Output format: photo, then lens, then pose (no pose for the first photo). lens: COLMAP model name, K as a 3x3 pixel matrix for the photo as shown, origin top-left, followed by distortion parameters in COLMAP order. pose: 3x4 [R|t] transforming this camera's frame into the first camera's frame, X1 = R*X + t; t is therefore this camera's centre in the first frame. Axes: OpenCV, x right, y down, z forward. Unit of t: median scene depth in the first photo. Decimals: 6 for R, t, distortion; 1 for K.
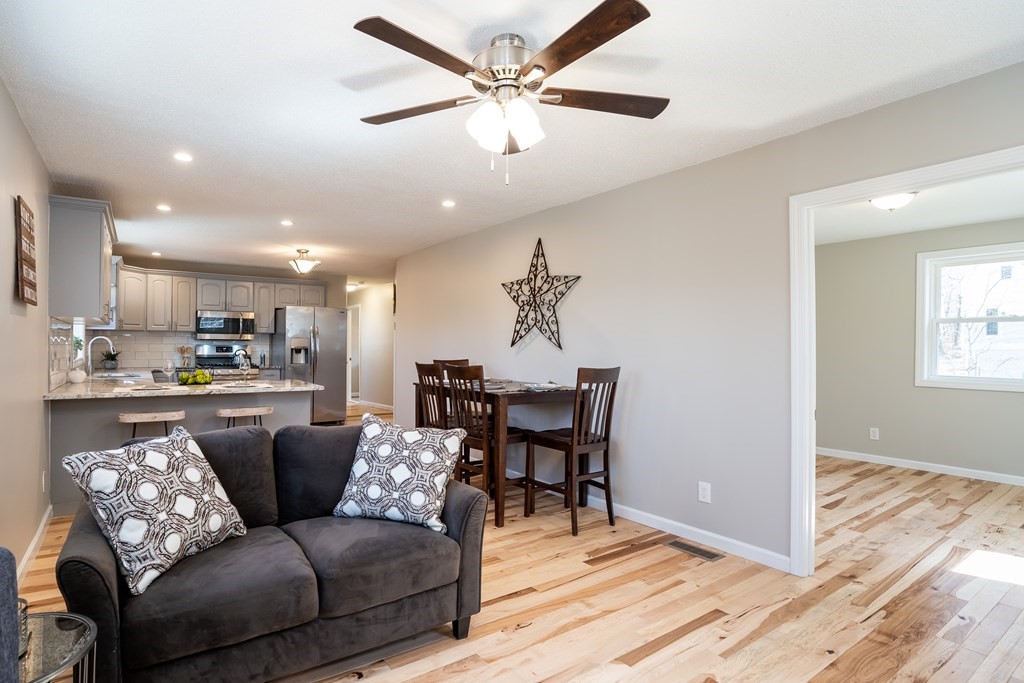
lens RADIAL K [[513.5, 0, 449.3], [0, 513.5, 345.0], [0, 0, 1]] dist [-0.036564, 0.007975]
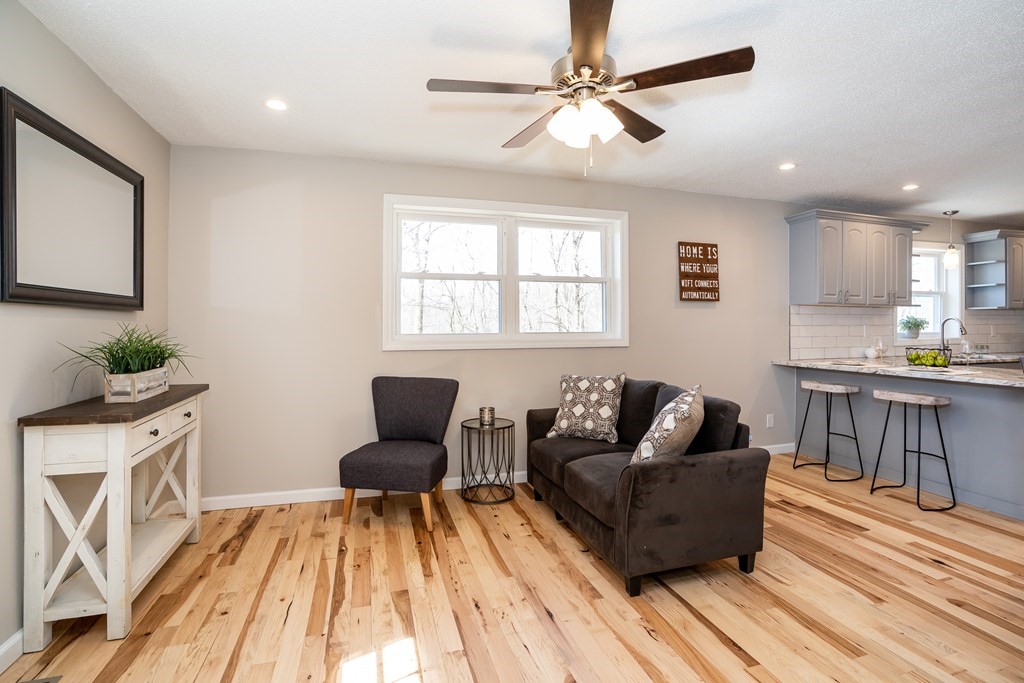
lens RADIAL K [[488.6, 0, 536.3], [0, 488.6, 339.7], [0, 0, 1]] dist [-0.046581, 0.014678]
pose [[-0.232322, 0.016442, -0.972500, 0.501500], [0.004815, 0.999864, 0.015755, 0.011518], [0.972627, -0.001022, -0.232370, 0.500144]]
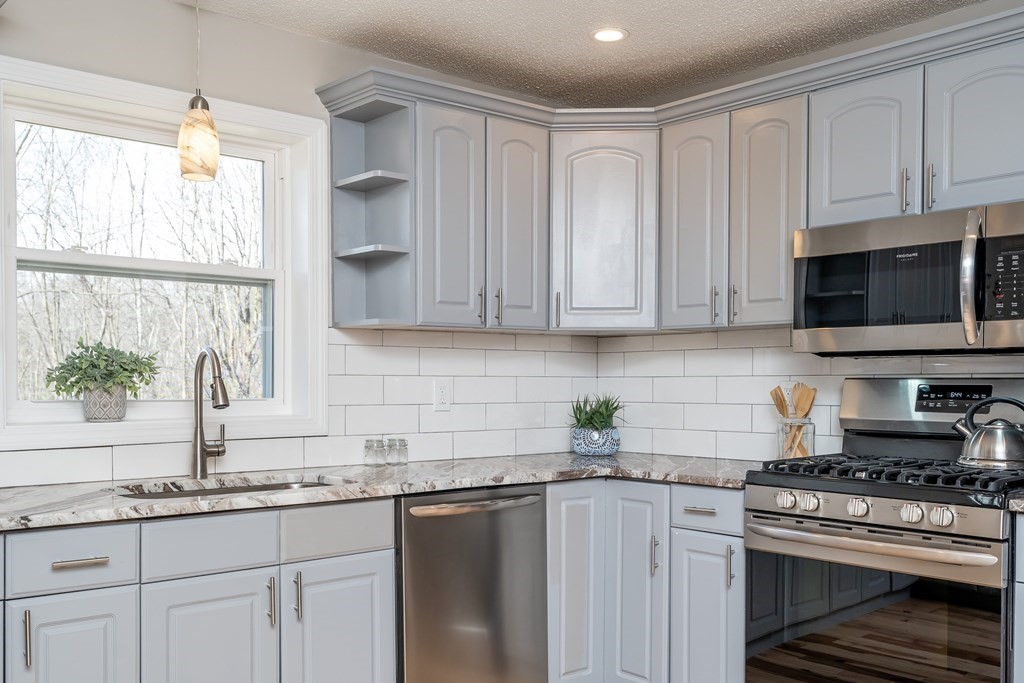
lens RADIAL K [[944.3, 0, 502.1], [0, 944.3, 415.2], [0, 0, 1]] dist [0.015872, 0.000000]
pose [[0.172955, 0.026719, -0.984567, -0.140133], [-0.003418, 0.999642, 0.026527, 0.009847], [0.984924, -0.001223, 0.172984, 1.288464]]
